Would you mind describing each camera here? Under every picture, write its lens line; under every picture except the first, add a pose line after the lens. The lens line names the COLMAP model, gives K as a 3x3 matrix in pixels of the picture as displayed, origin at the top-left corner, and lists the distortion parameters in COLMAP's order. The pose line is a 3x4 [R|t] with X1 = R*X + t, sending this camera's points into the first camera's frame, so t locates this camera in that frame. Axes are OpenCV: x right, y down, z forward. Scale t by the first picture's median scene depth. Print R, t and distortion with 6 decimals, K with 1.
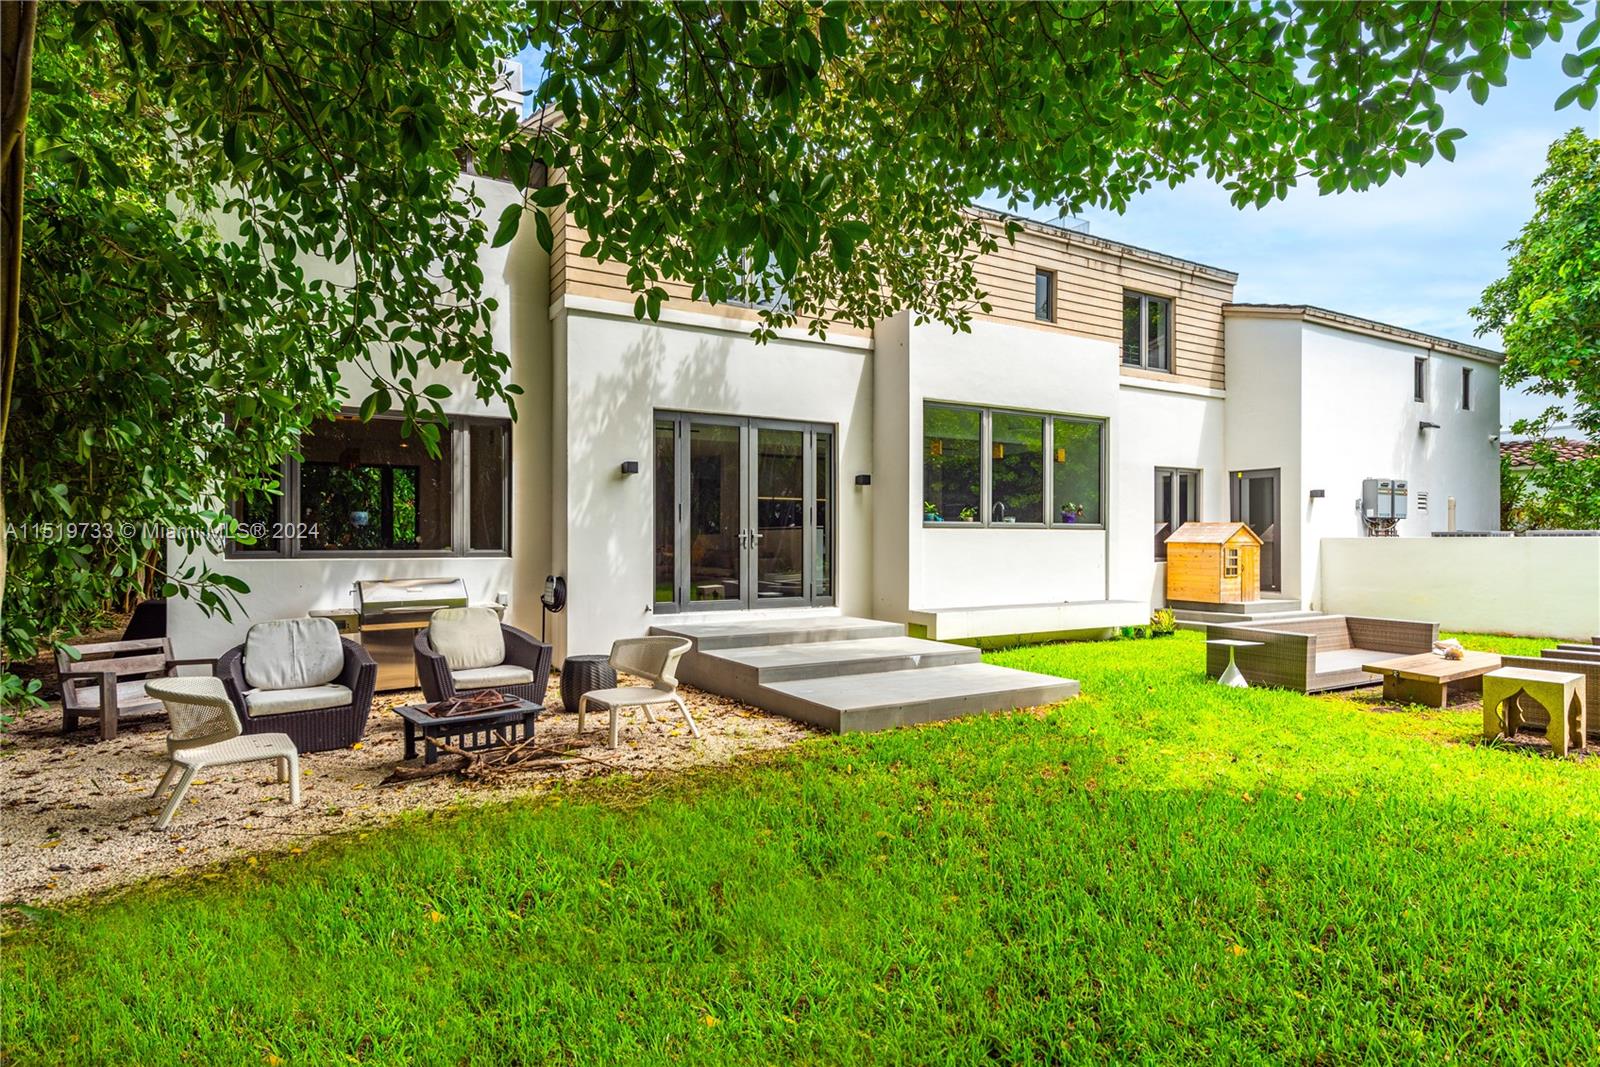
lens RADIAL K [[862.2, 0, 800.0], [0, 862.2, 533.5], [0, 0, 1]] dist [0.001247, 0.000344]
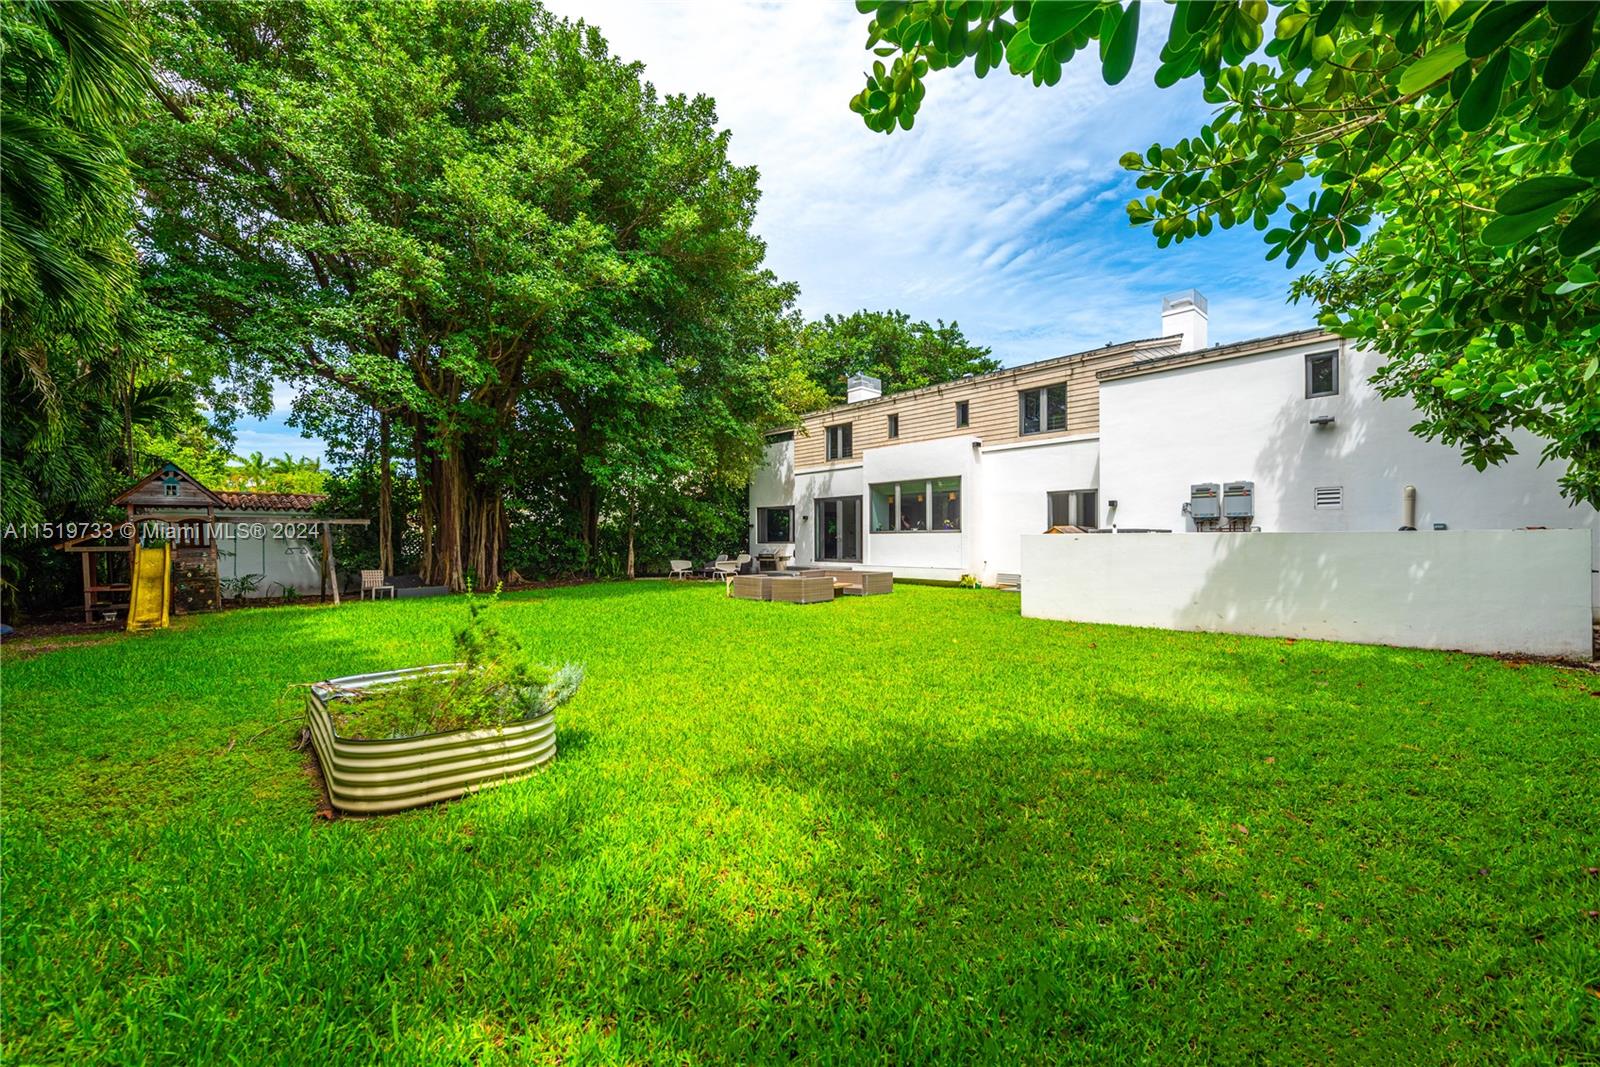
lens RADIAL K [[628.7, 0, 800.0], [0, 628.7, 533.5], [0, 0, 1]] dist [0.000918, 0.000016]
pose [[0.221581, -0.012722, -0.975059, 1.730855], [0.008673, 0.999901, -0.011075, 0.010663], [0.975103, -0.006003, 0.221670, 0.338102]]
